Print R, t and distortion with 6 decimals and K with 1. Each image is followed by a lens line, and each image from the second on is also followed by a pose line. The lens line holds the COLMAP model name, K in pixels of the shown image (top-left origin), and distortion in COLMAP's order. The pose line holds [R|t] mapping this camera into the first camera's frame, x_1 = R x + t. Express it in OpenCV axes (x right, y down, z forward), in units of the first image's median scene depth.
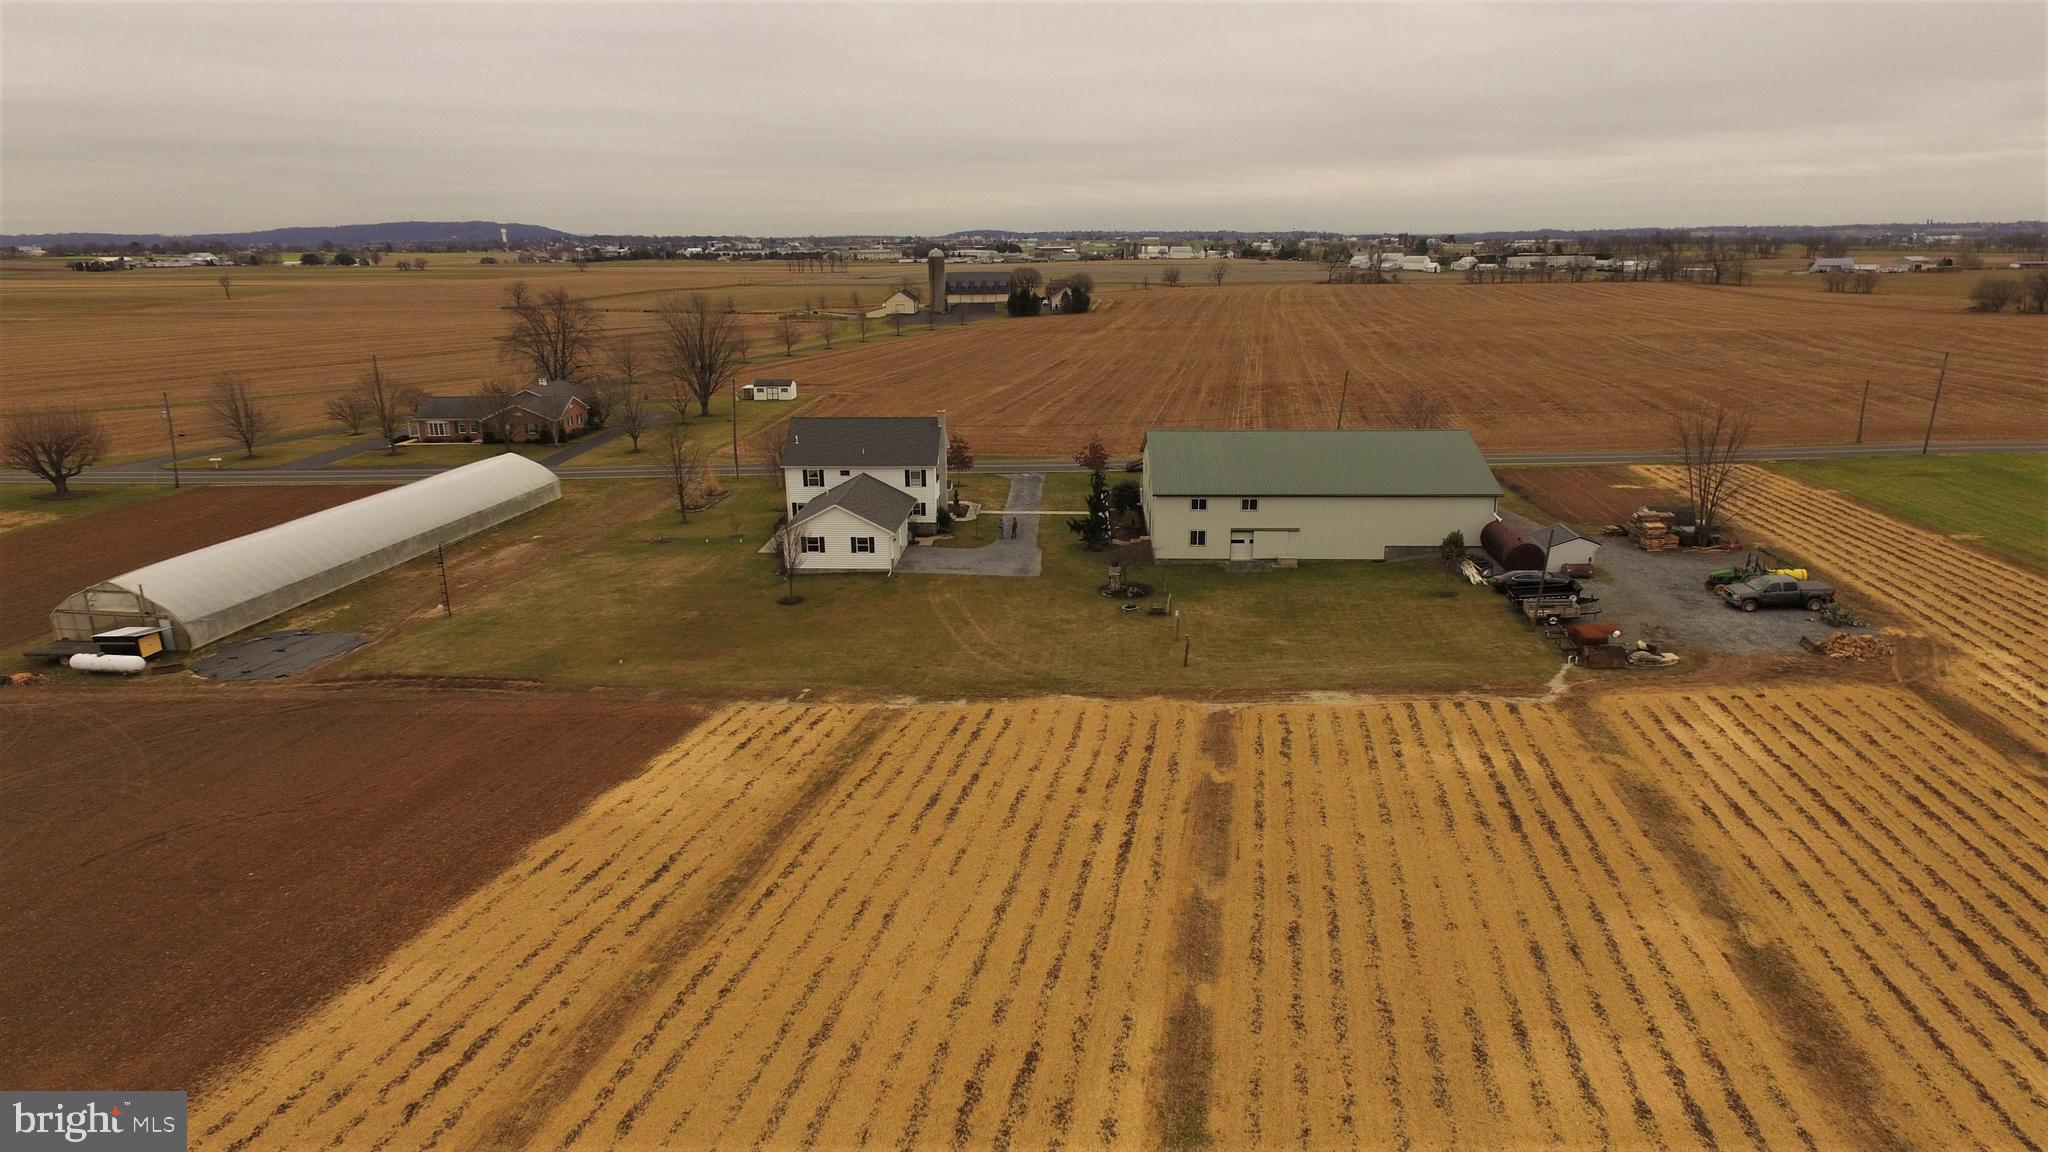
lens RADIAL K [[1193.4, 0, 1017.0], [0, 1193.4, 575.3], [0, 0, 1]] dist [-0.011984, 0.015711]
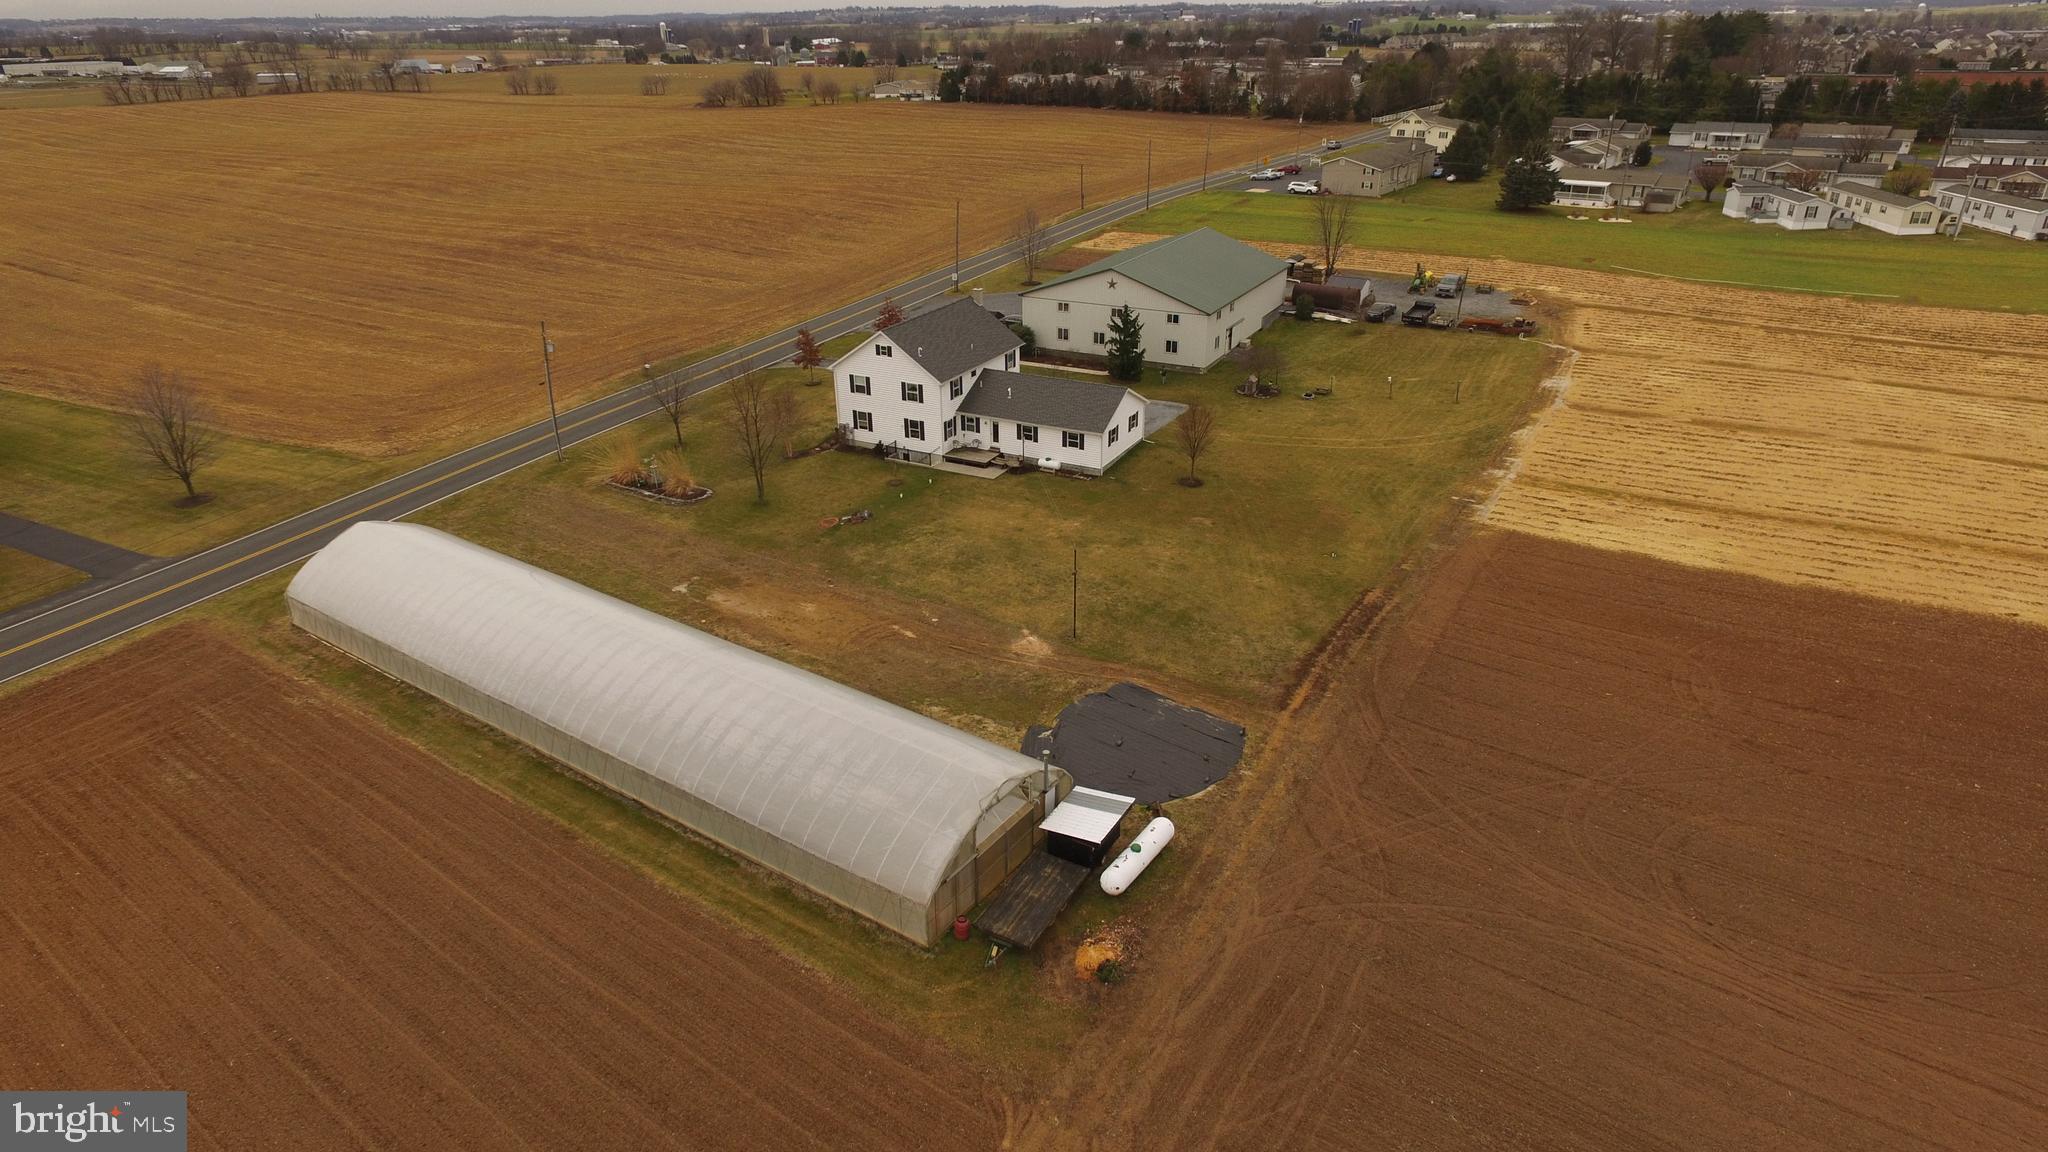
lens RADIAL K [[1193.4, 0, 1017.0], [0, 1193.4, 575.3], [0, 0, 1]] dist [-0.011984, 0.015711]
pose [[0.422880, -0.382074, 0.821700, -1.084802], [0.253270, 0.920465, 0.297654, -0.238798], [-0.870073, 0.082240, 0.486015, 0.620874]]
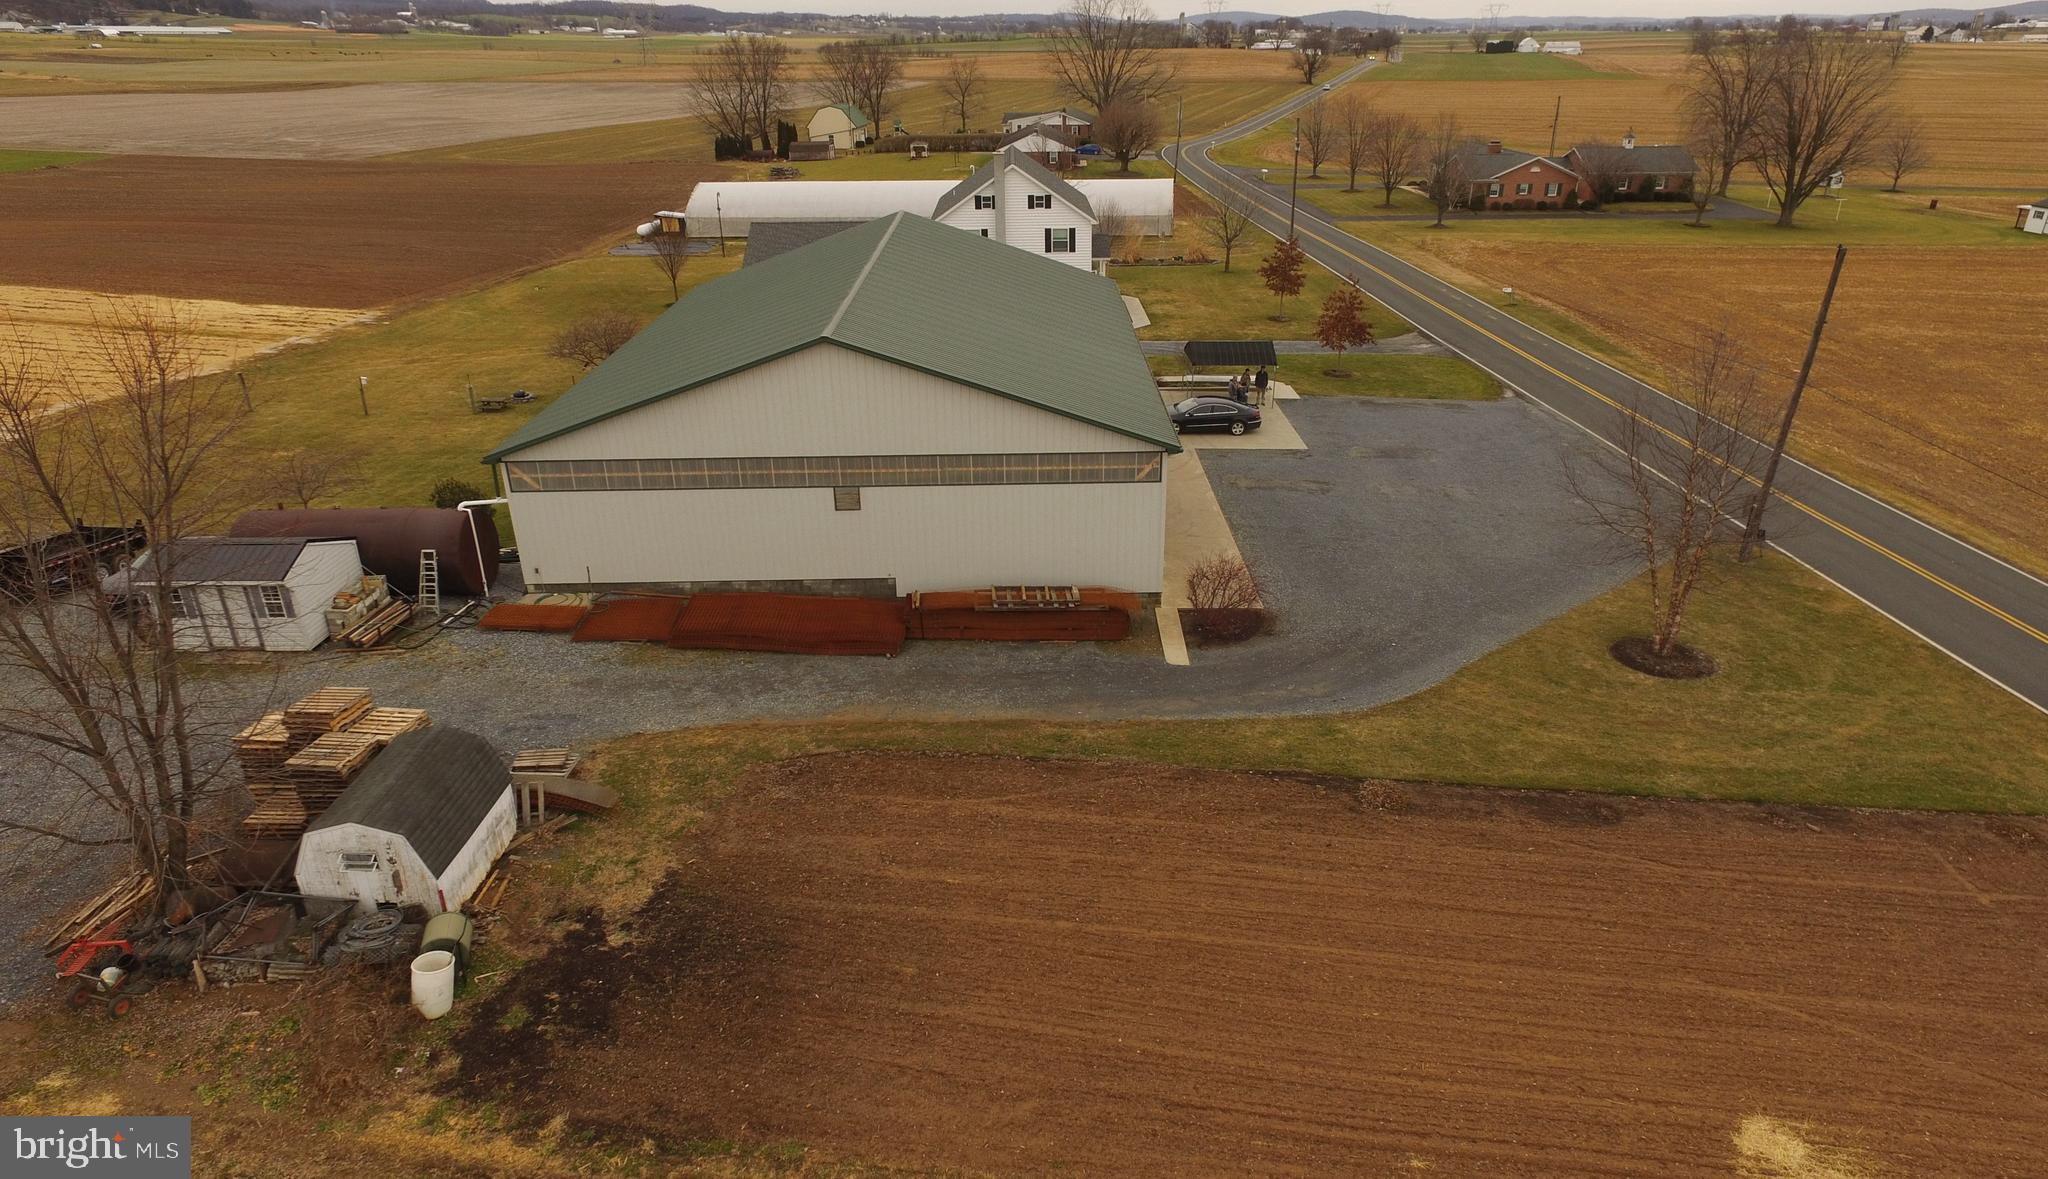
lens RADIAL K [[1227.0, 0, 1044.9], [0, 1227.0, 589.4], [0, 0, 1]] dist [-0.011114, 0.014989]
pose [[0.074819, 0.421057, -0.903943, 0.800156], [-0.264318, 0.882434, 0.389160, -0.232362], [0.961529, 0.209812, 0.177316, 1.121932]]
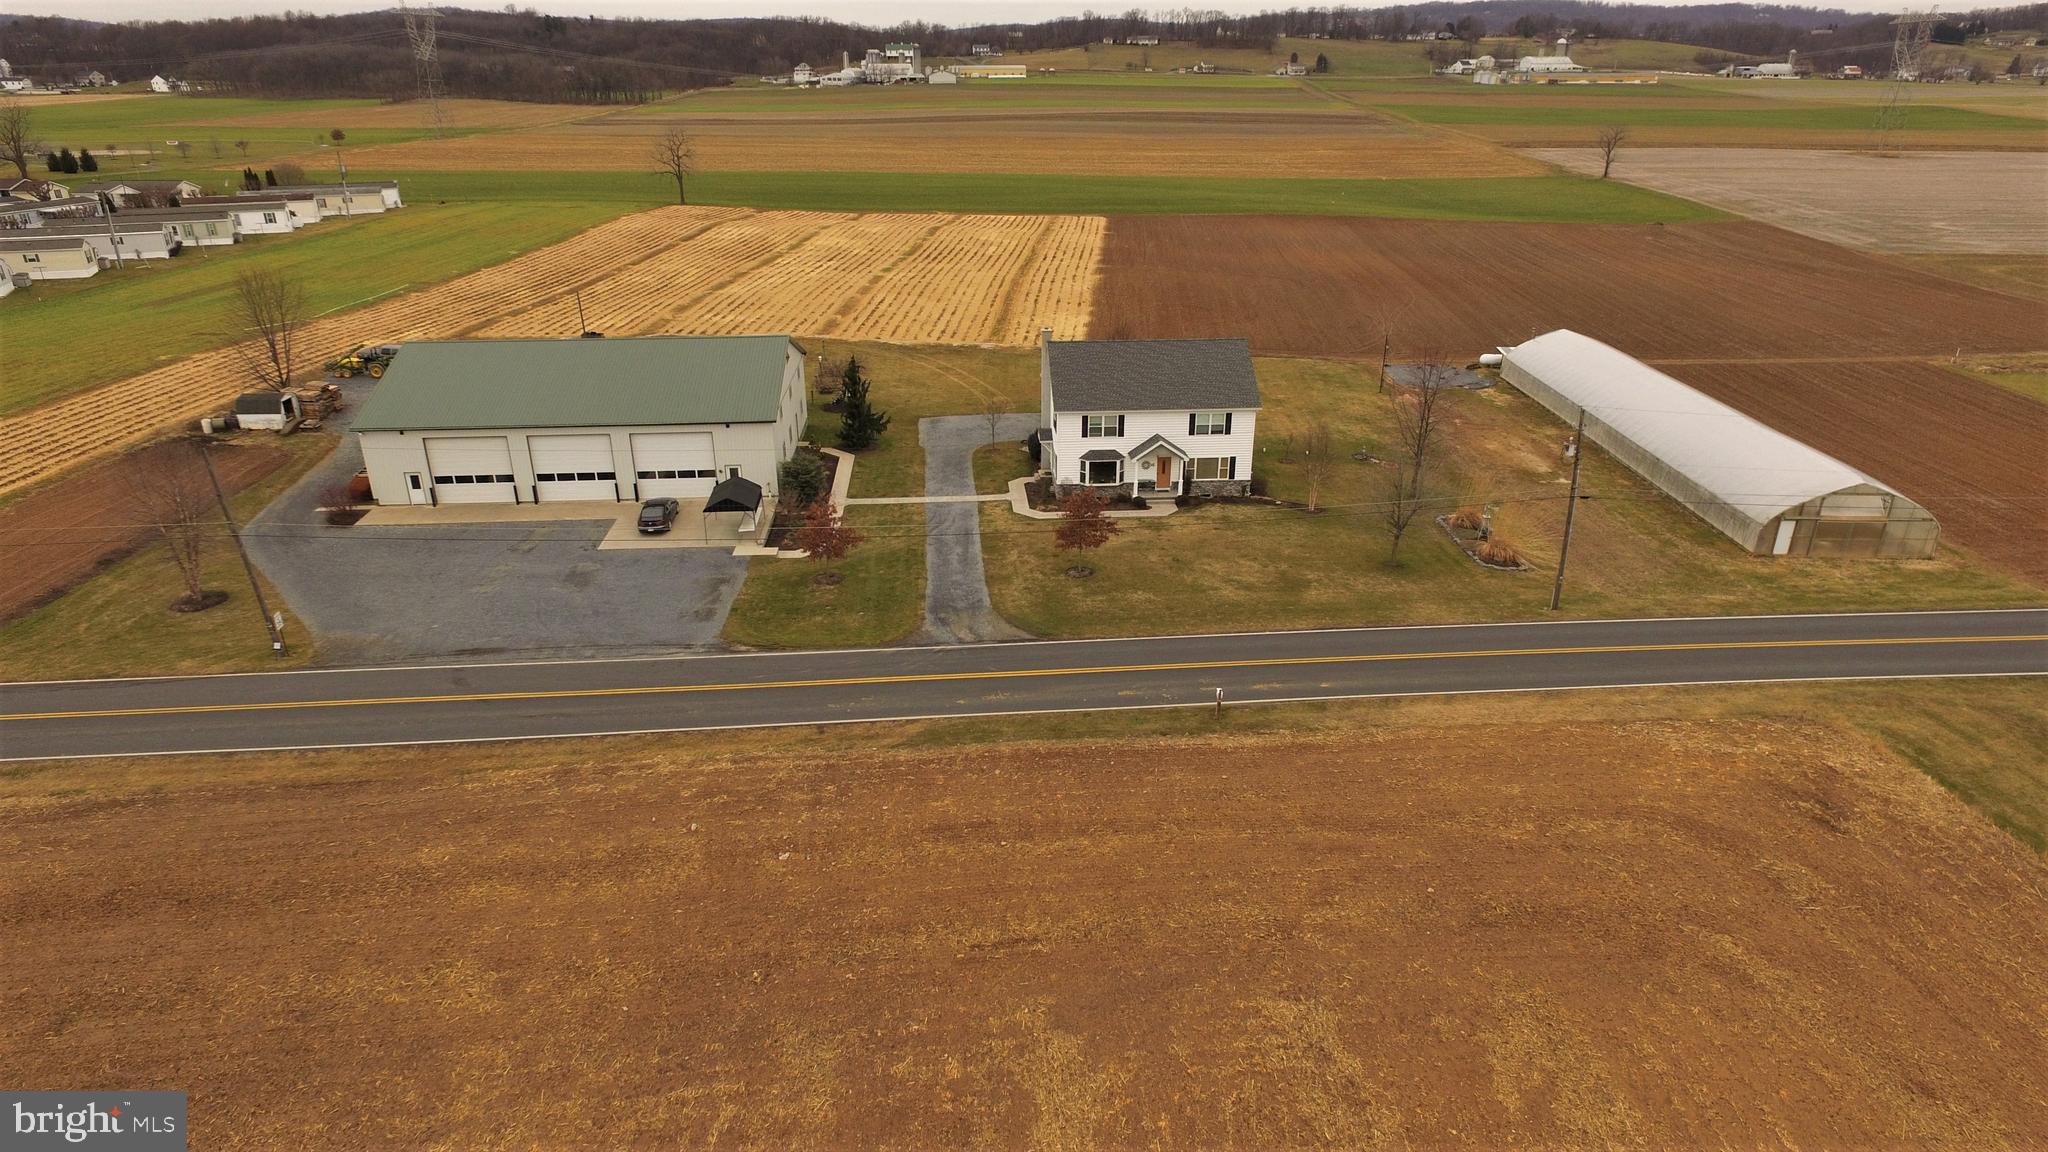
lens RADIAL K [[1193.4, 0, 1017.0], [0, 1193.4, 575.3], [0, 0, 1]] dist [-0.011984, 0.015711]
pose [[-0.993386, 0.056106, -0.100182, 0.048506], [-0.019056, 0.779834, 0.625696, -0.581265], [0.113231, 0.623467, -0.773607, 1.988555]]
